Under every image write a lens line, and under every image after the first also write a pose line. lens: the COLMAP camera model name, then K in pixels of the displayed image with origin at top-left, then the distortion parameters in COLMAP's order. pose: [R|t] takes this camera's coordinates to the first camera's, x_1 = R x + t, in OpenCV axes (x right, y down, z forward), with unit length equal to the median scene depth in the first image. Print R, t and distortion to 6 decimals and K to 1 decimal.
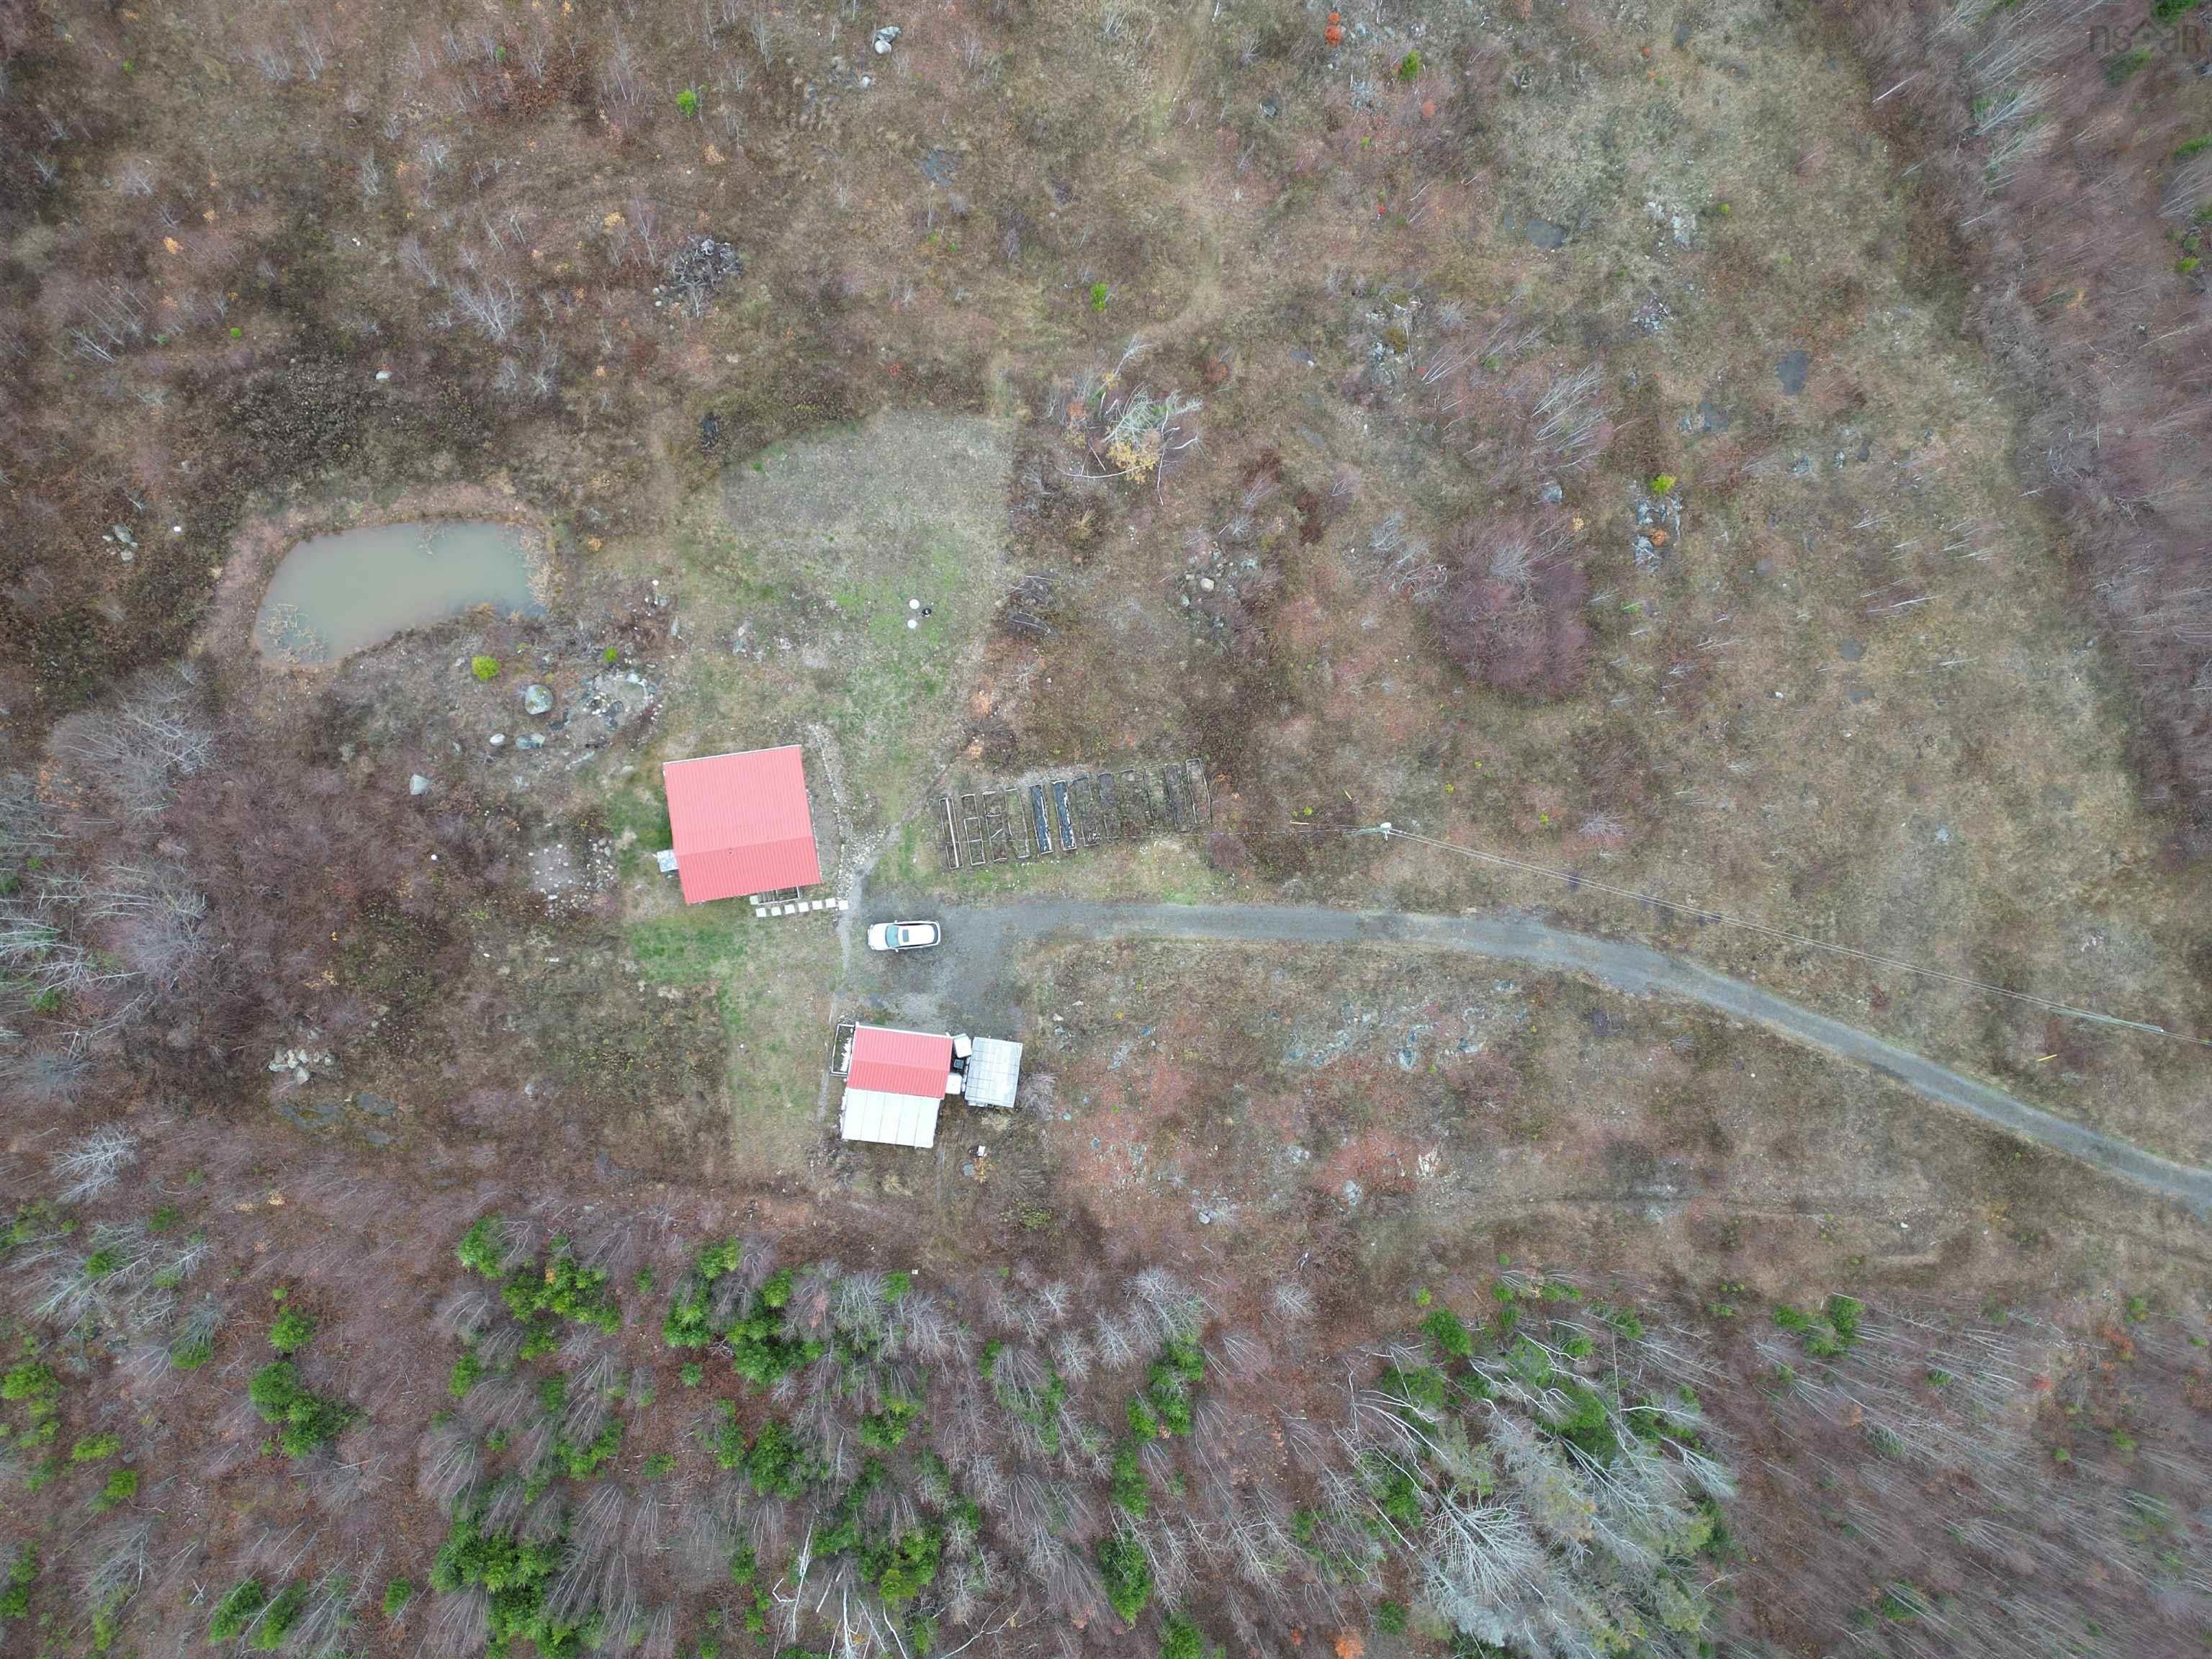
lens RADIAL K [[1528.9, 0, 1100.2], [0, 1528.9, 831.6], [0, 0, 1]] dist [0.101476, -0.100688]
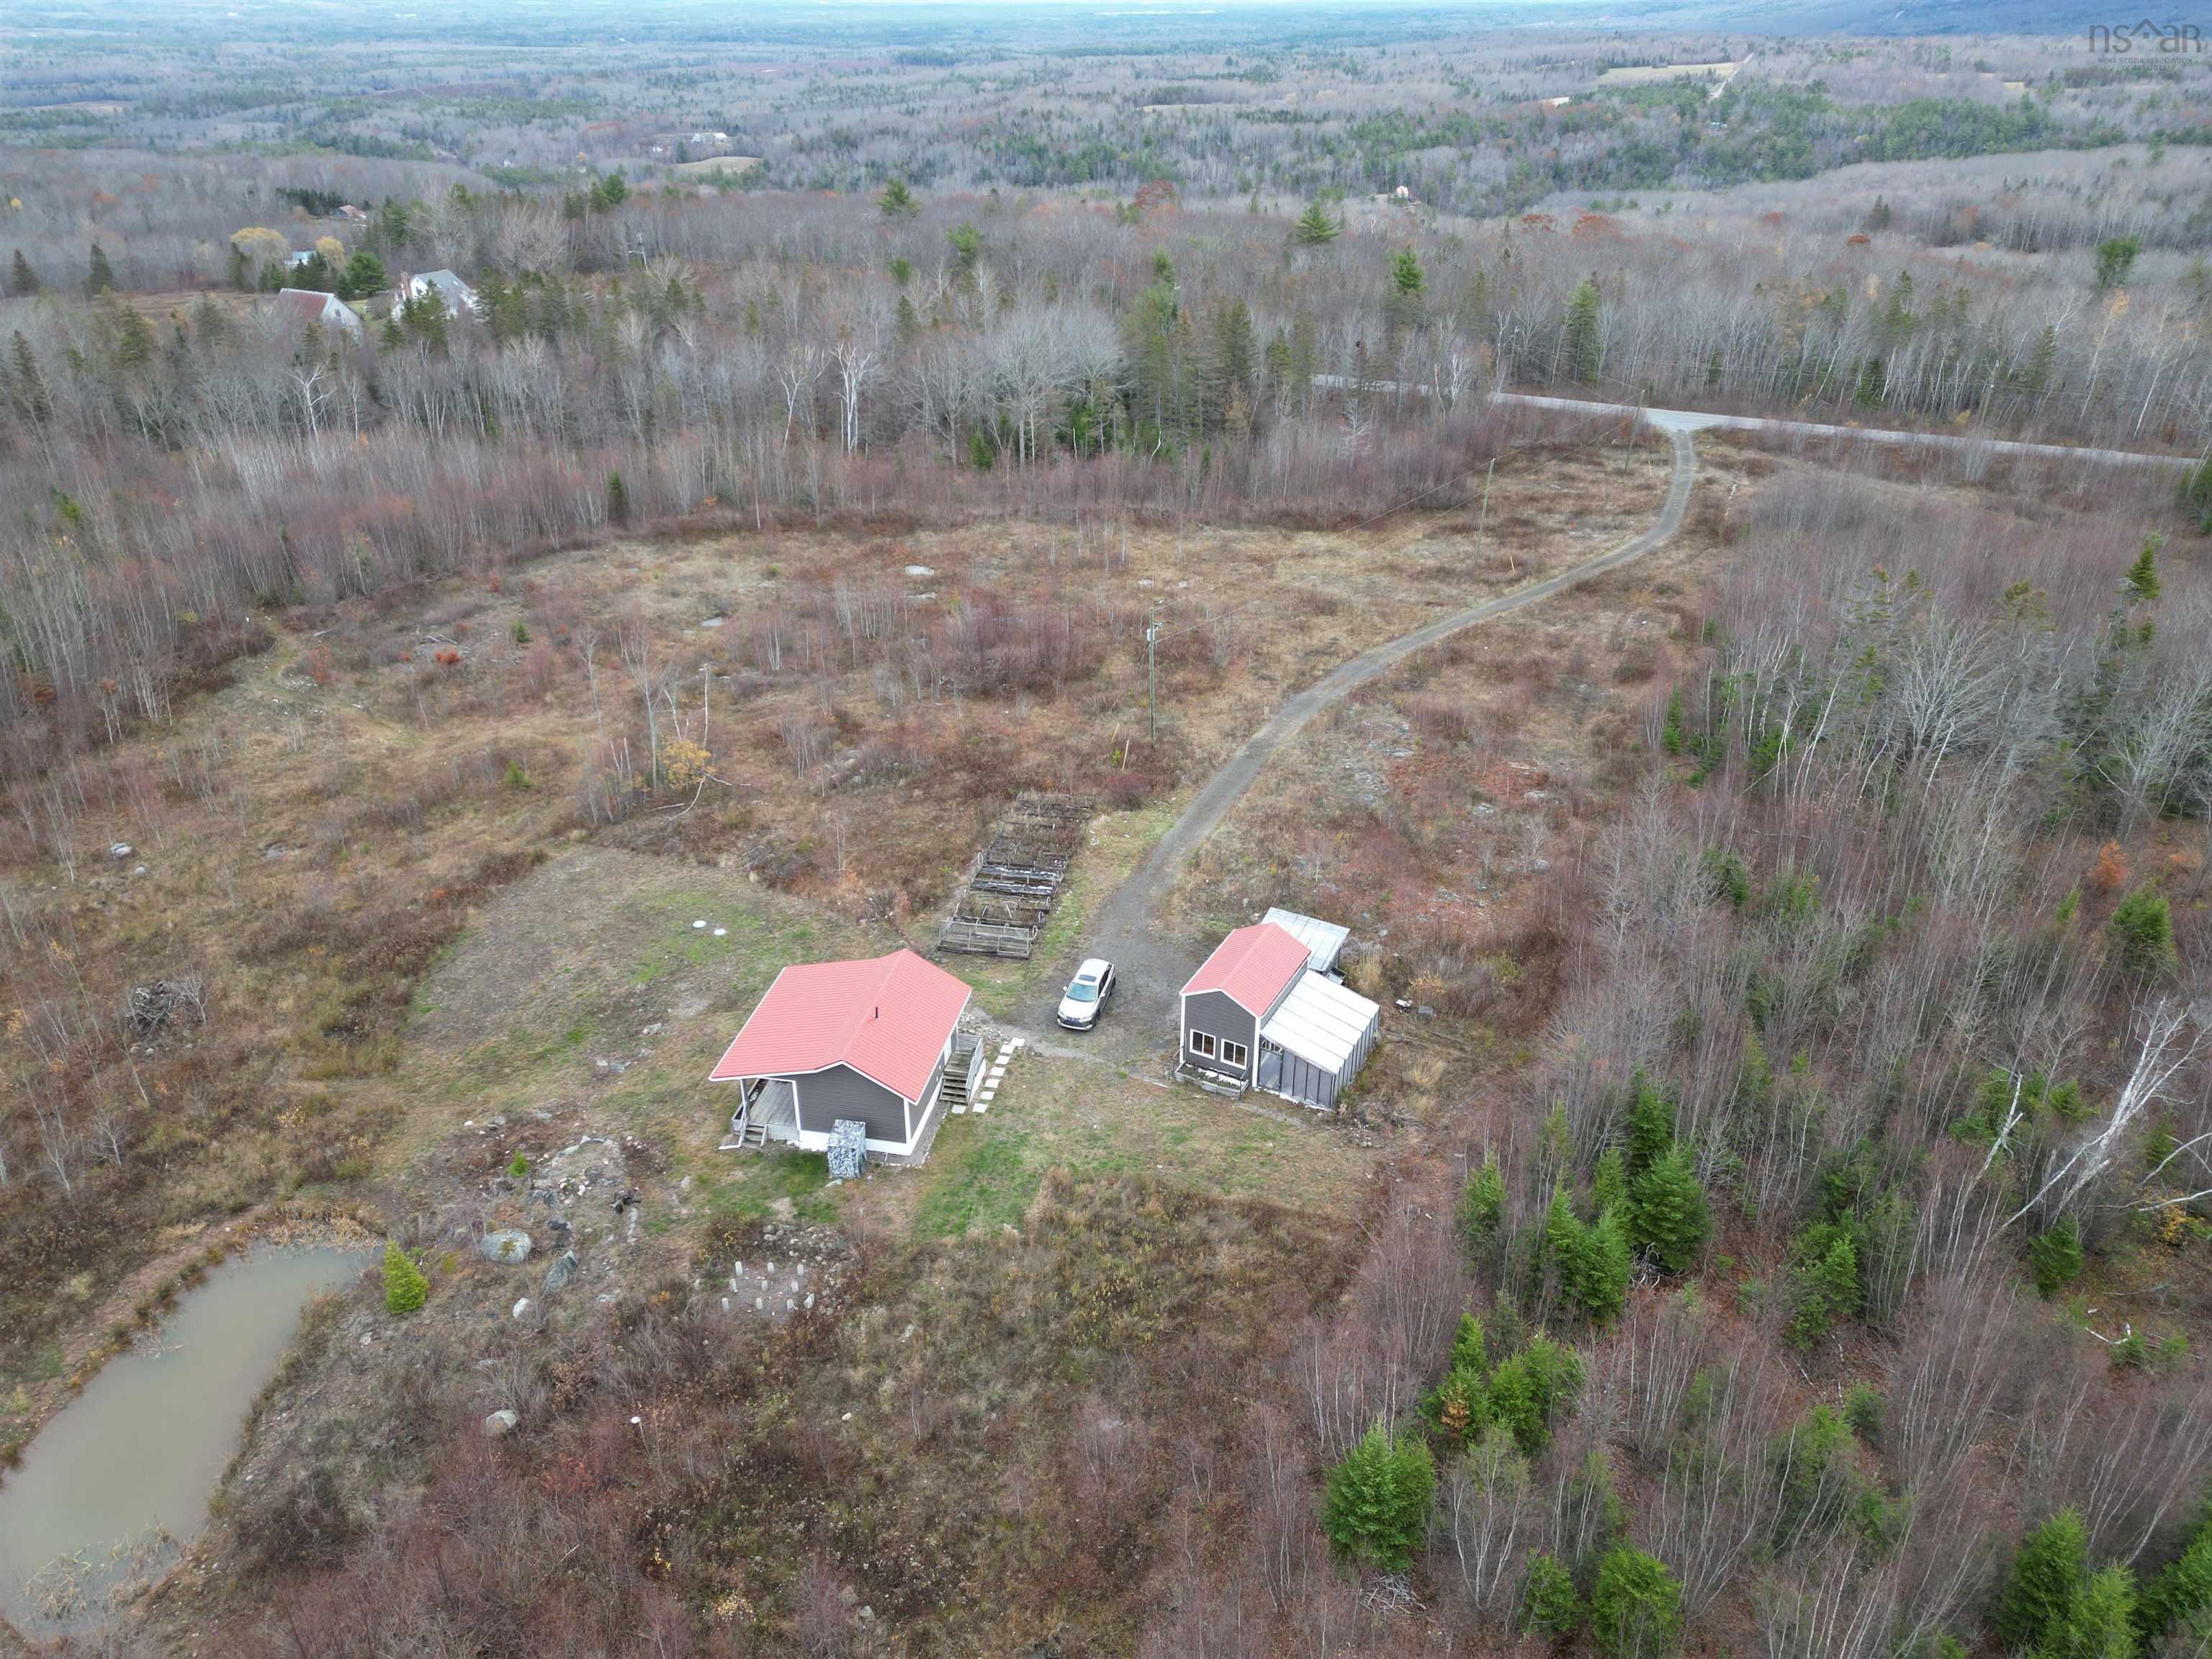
lens RADIAL K [[1528.9, 0, 1100.2], [0, 1528.9, 831.6], [0, 0, 1]] dist [0.101476, -0.100688]
pose [[0.339703, -0.585021, 0.736445, -0.587136], [0.940190, 0.190078, -0.282690, 0.251992], [0.025398, 0.788429, 0.614601, 0.465742]]
